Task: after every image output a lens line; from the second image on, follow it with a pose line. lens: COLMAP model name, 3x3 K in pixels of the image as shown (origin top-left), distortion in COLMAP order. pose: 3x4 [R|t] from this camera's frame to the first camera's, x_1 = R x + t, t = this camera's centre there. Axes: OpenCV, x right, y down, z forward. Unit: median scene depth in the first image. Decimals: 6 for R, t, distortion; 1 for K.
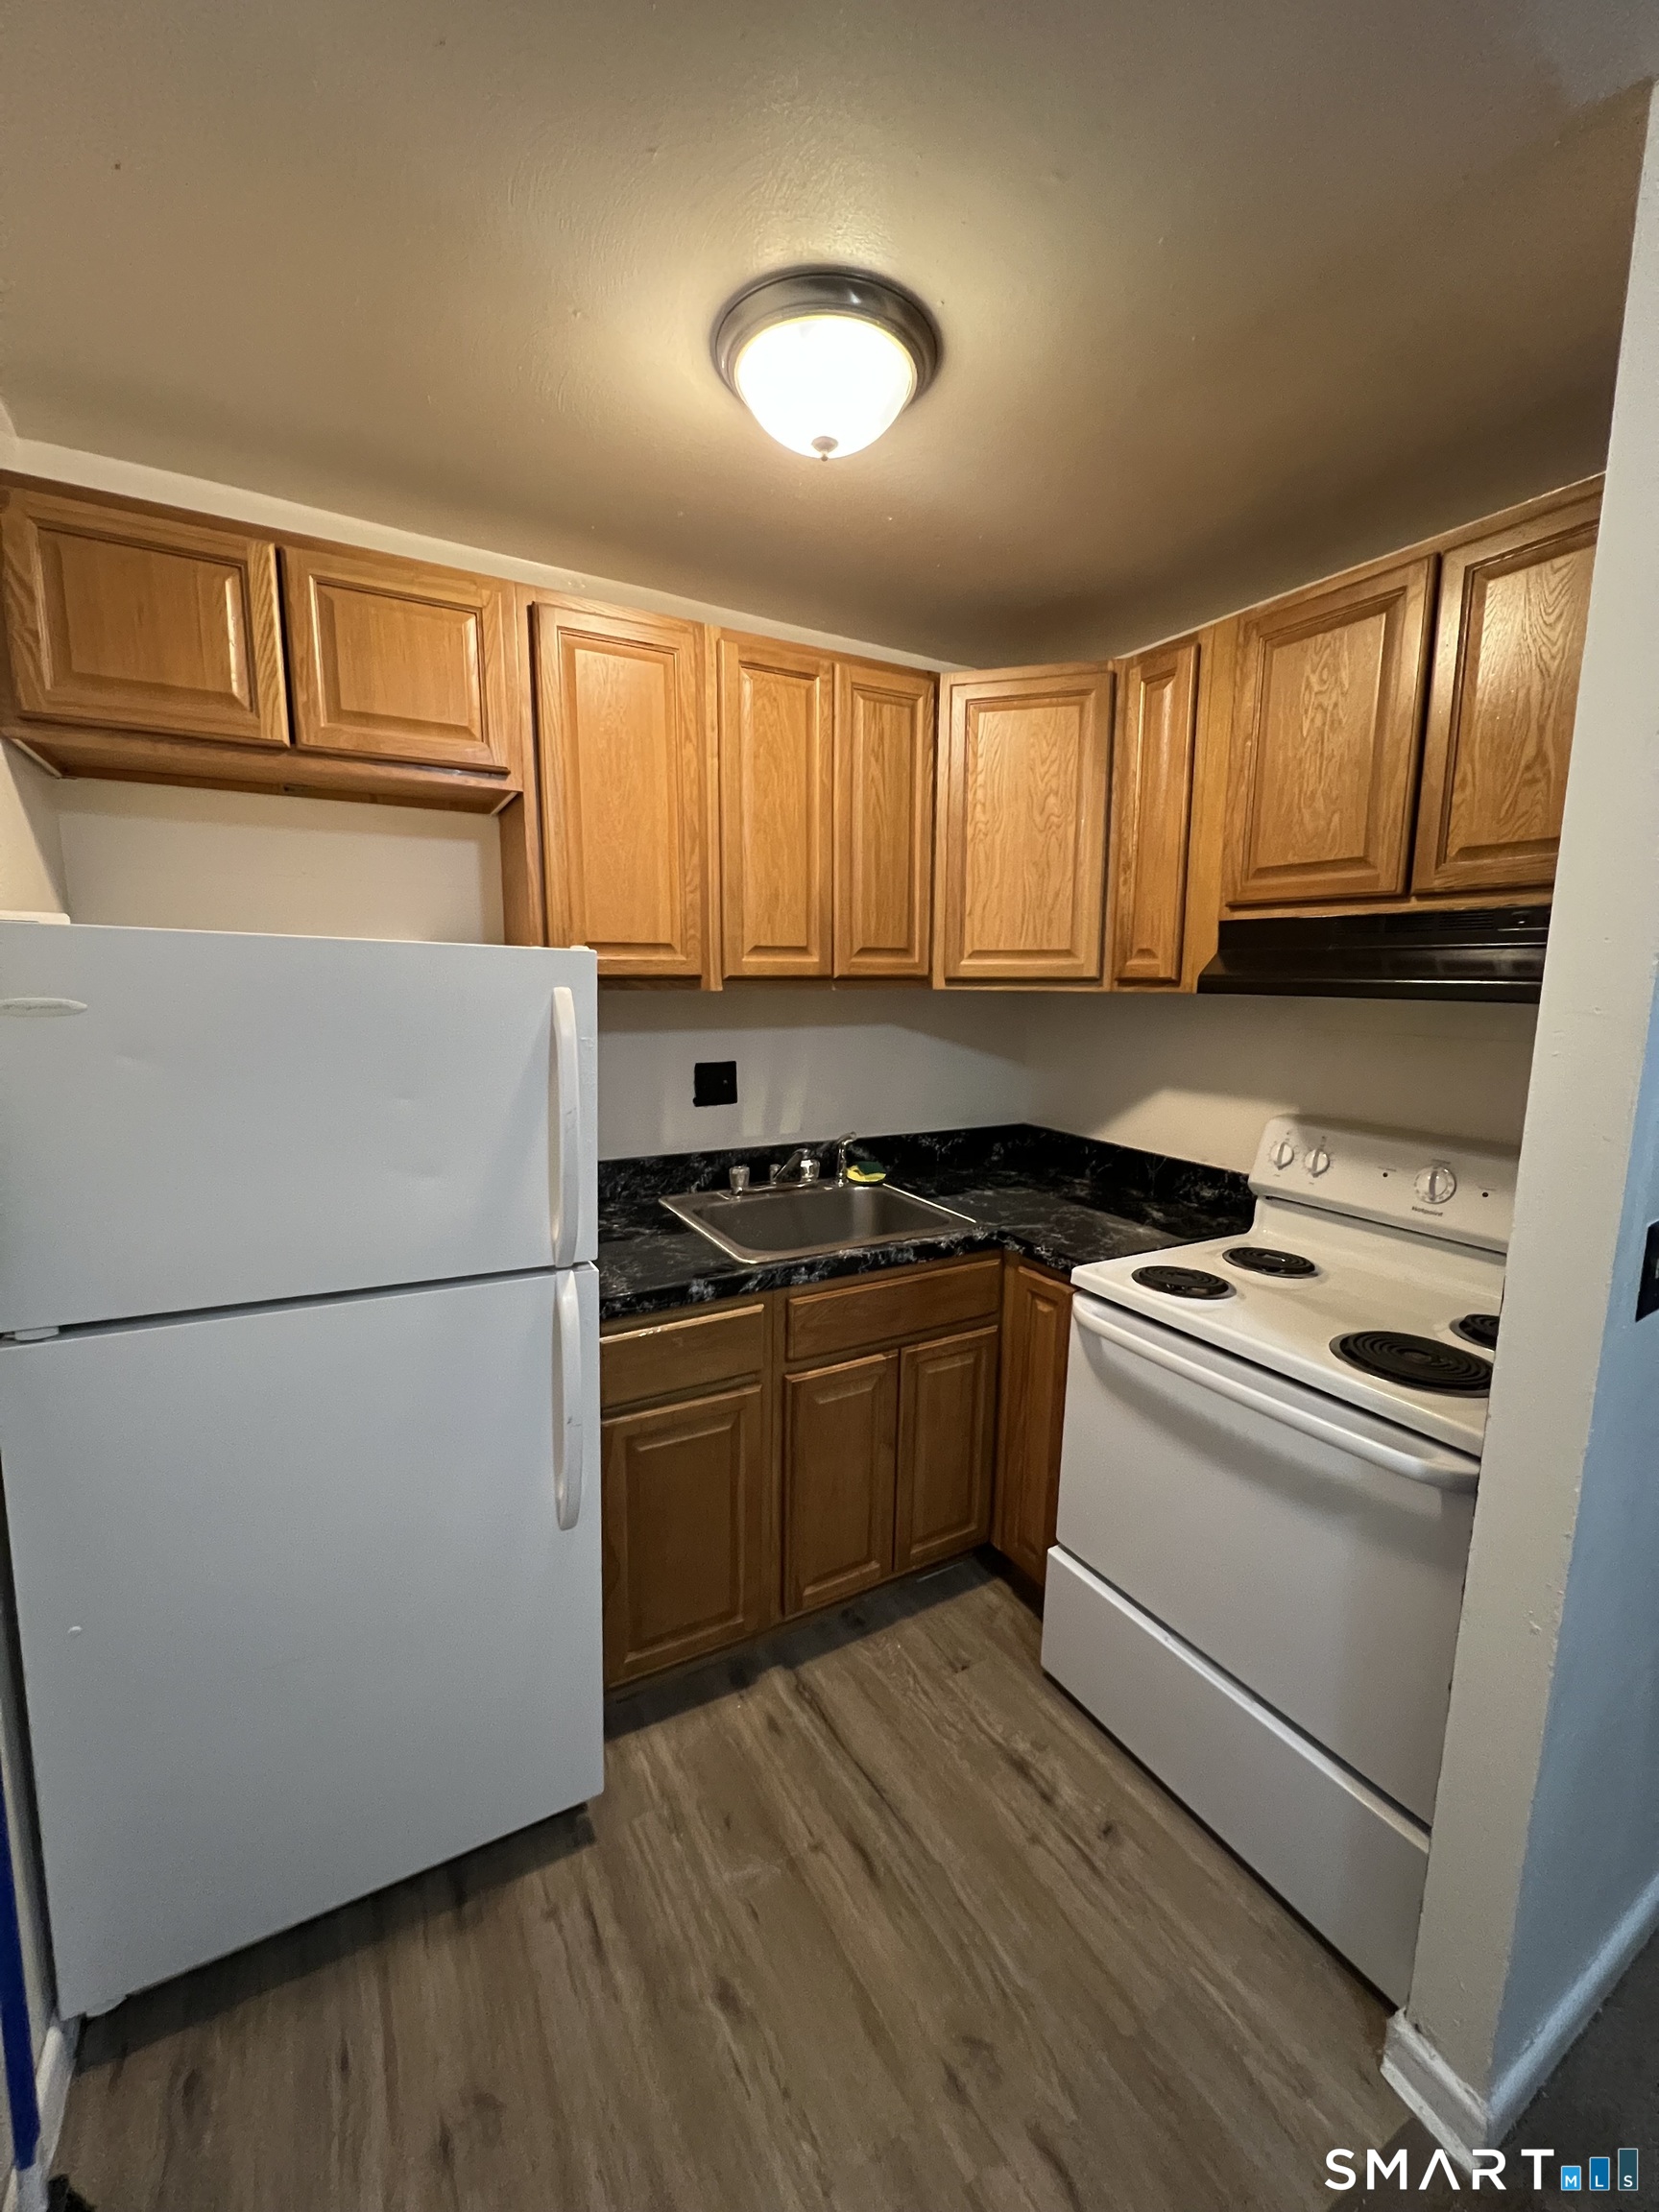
lens RADIAL K [[881.7, 0, 829.5], [0, 881.7, 1106.0], [0, 0, 1]] dist [0.001990, -0.000027]
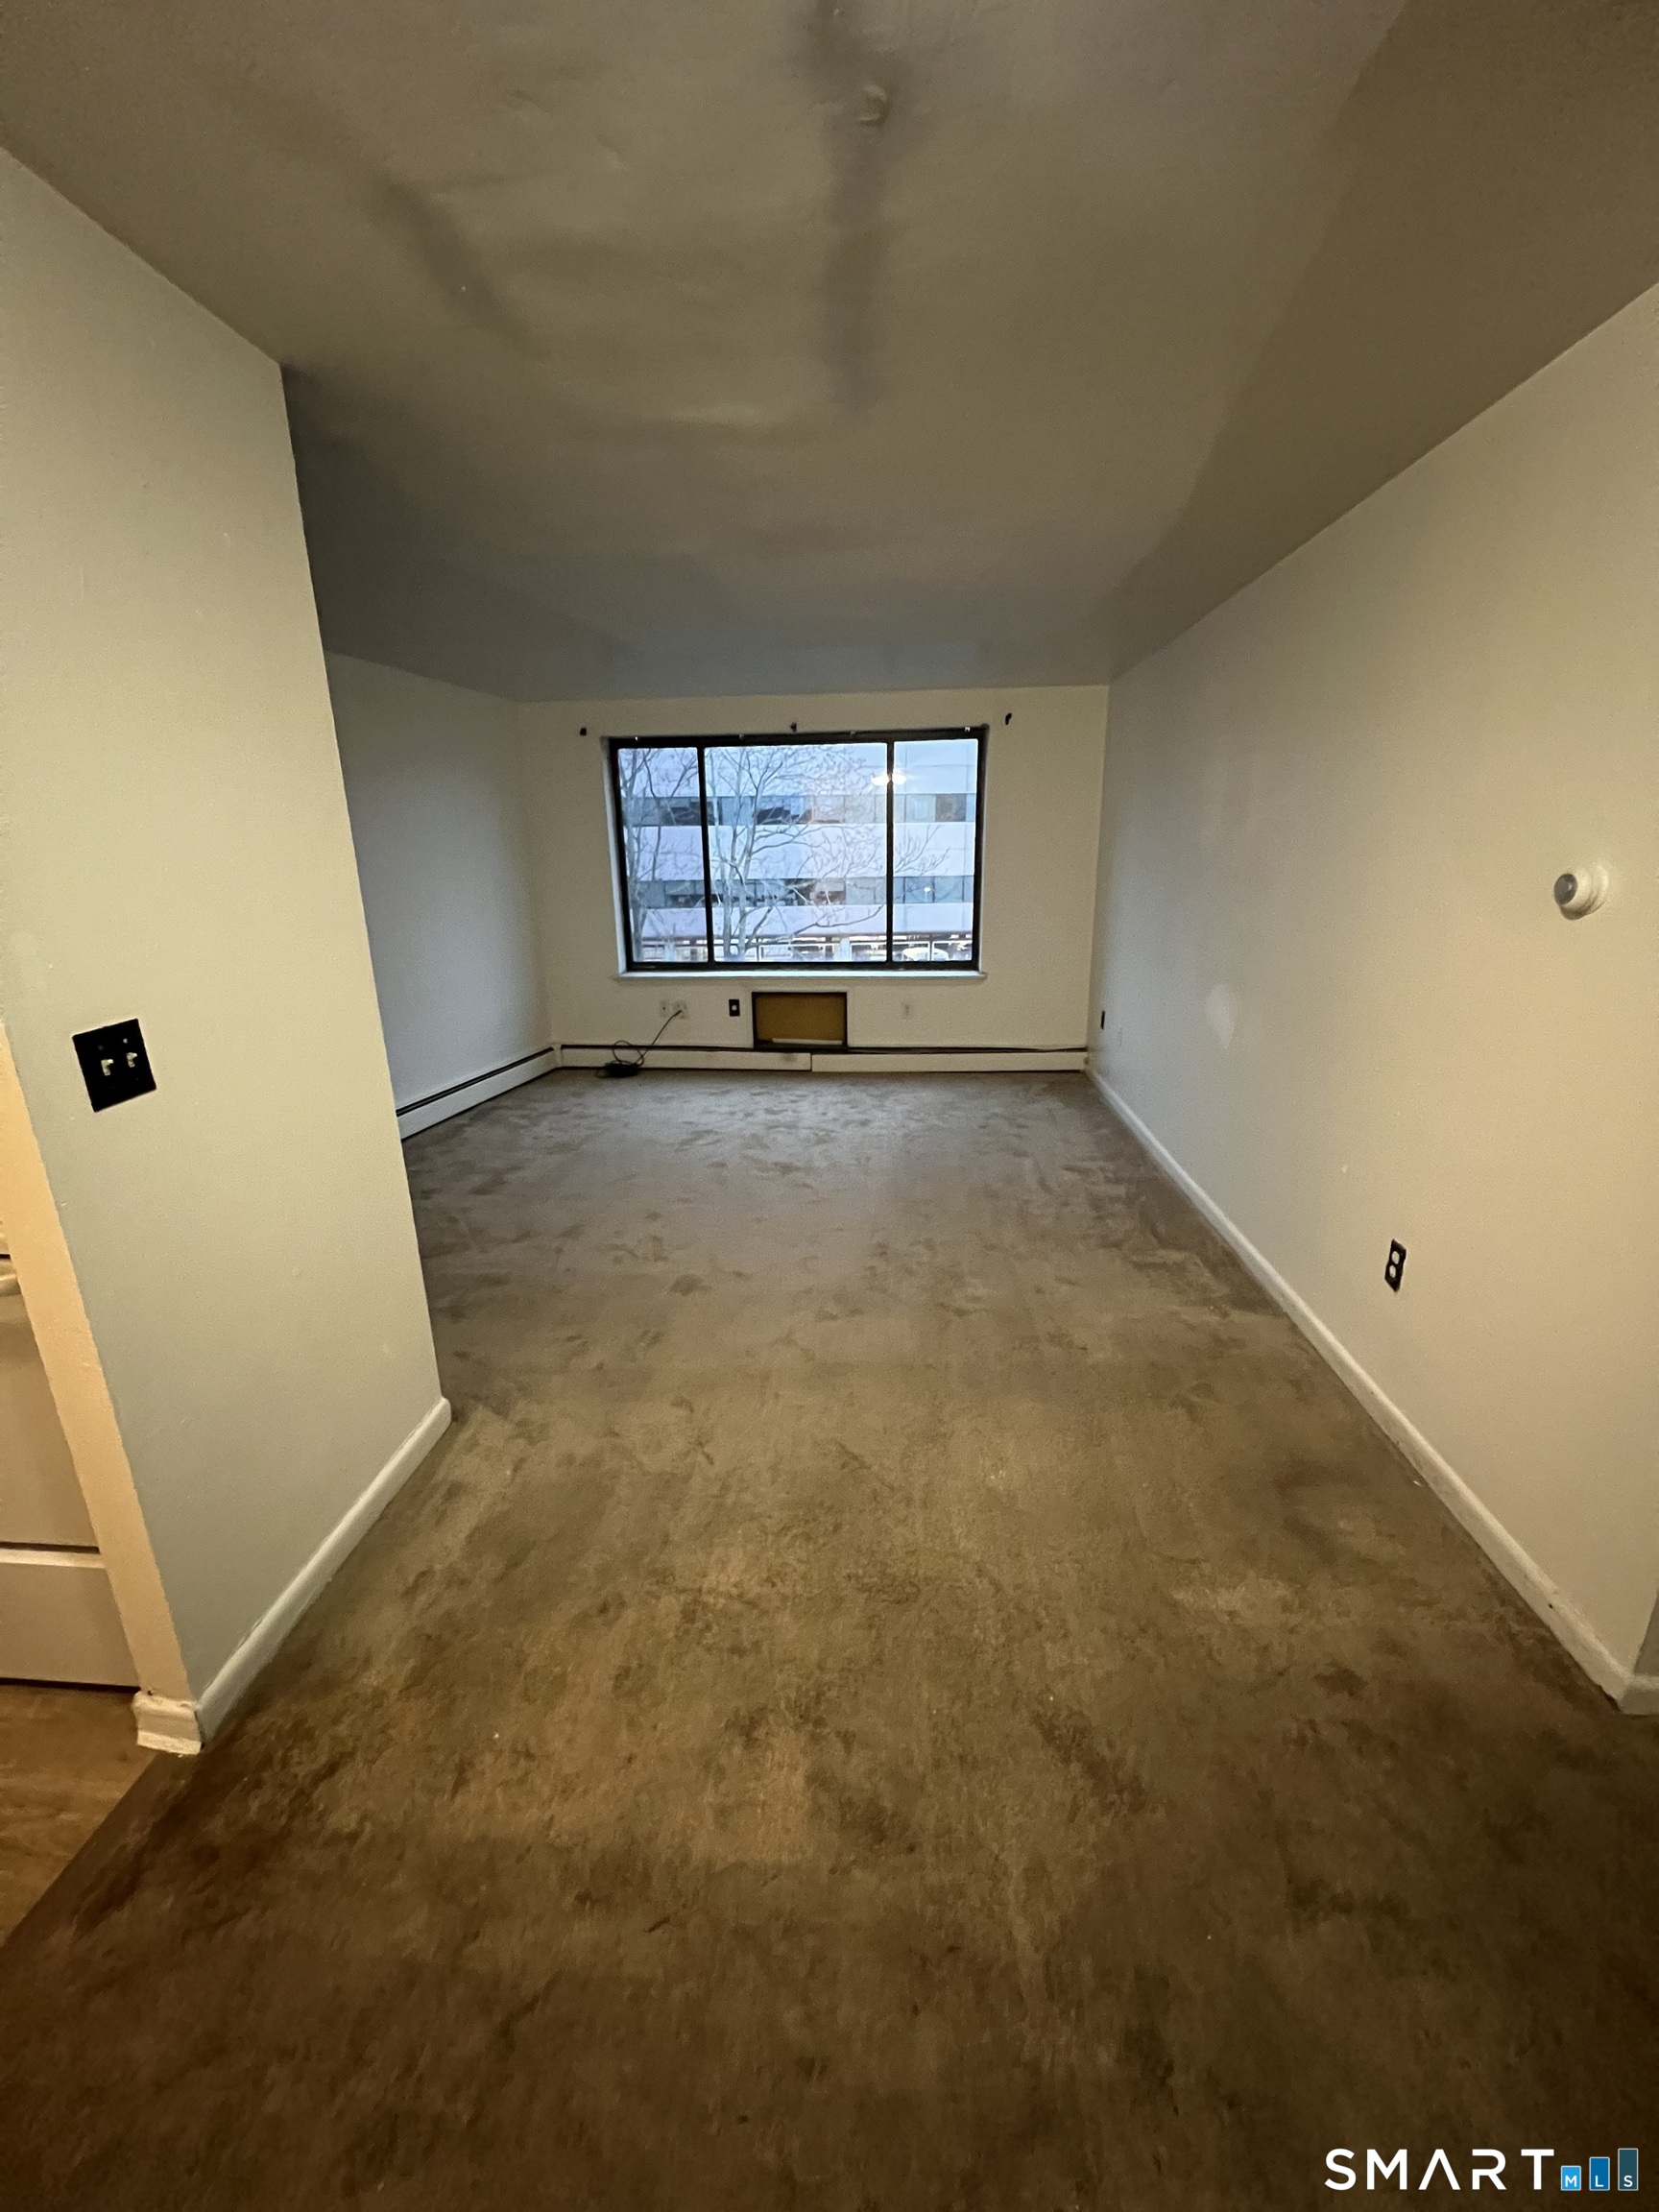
lens RADIAL K [[877.0, 0, 829.5], [0, 877.0, 1106.0], [0, 0, 1]] dist [-0.001881, -0.000142]
pose [[0.568491, -0.257255, 0.781433, 0.296740], [0.138918, 0.966230, 0.217029, 0.058398], [-0.810876, -0.014824, 0.585031, -0.336507]]
